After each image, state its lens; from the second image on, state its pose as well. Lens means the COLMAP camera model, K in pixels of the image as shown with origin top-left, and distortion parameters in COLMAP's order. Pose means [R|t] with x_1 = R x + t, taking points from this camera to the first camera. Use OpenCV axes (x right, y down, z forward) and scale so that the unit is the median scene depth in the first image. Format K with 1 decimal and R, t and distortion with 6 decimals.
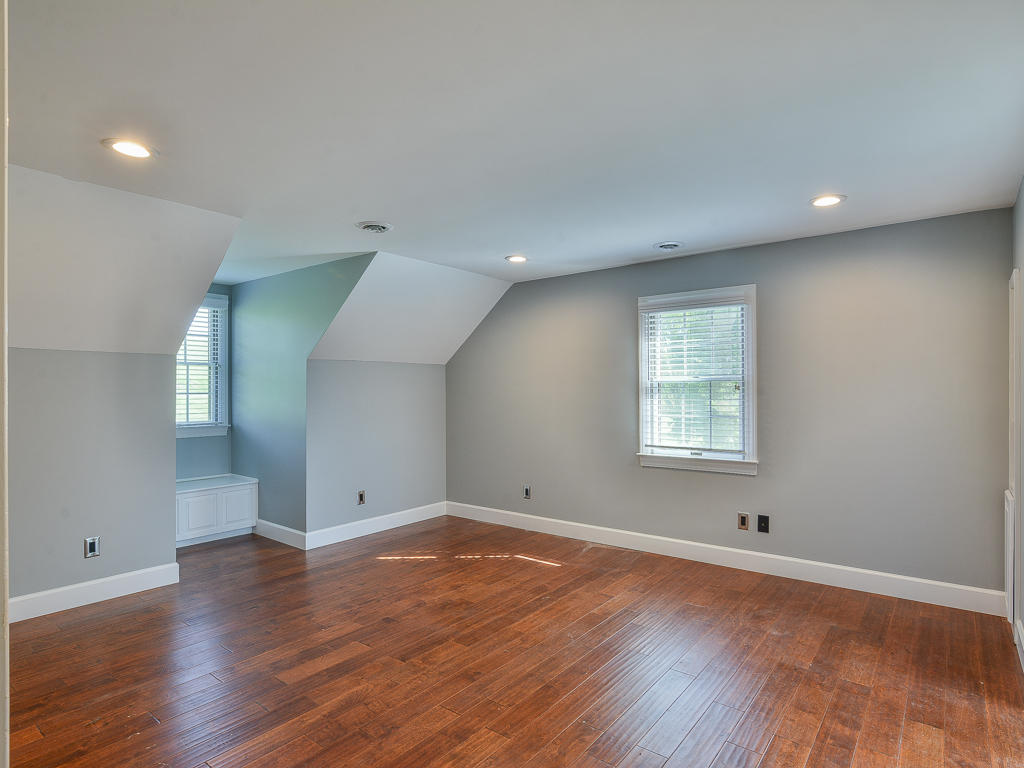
lens RADIAL K [[559.9, 0, 518.2], [0, 559.9, 405.2], [0, 0, 1]] dist [-0.009869, -0.001034]
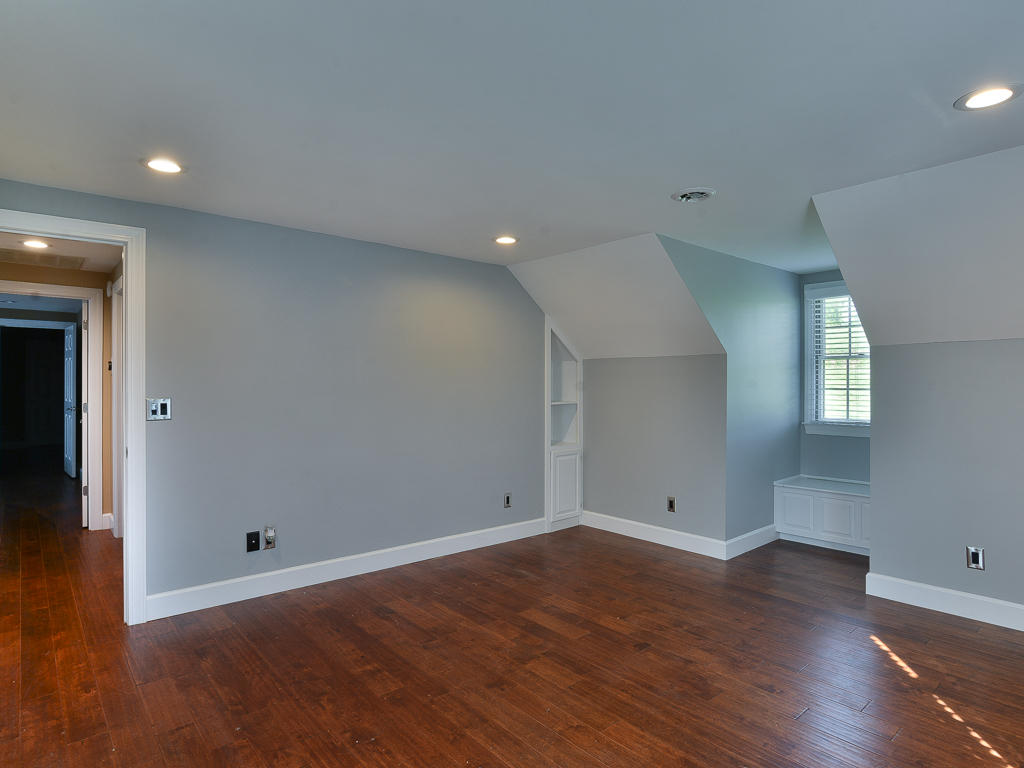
lens RADIAL K [[571.8, 0, 509.1], [0, 571.8, 357.2], [0, 0, 1]] dist [-0.003708, -0.001226]
pose [[-0.193933, -0.049227, -0.979779, 0.710214], [-0.028283, 0.998606, -0.044575, -0.024014], [0.980607, 0.019066, -0.195055, 0.954420]]
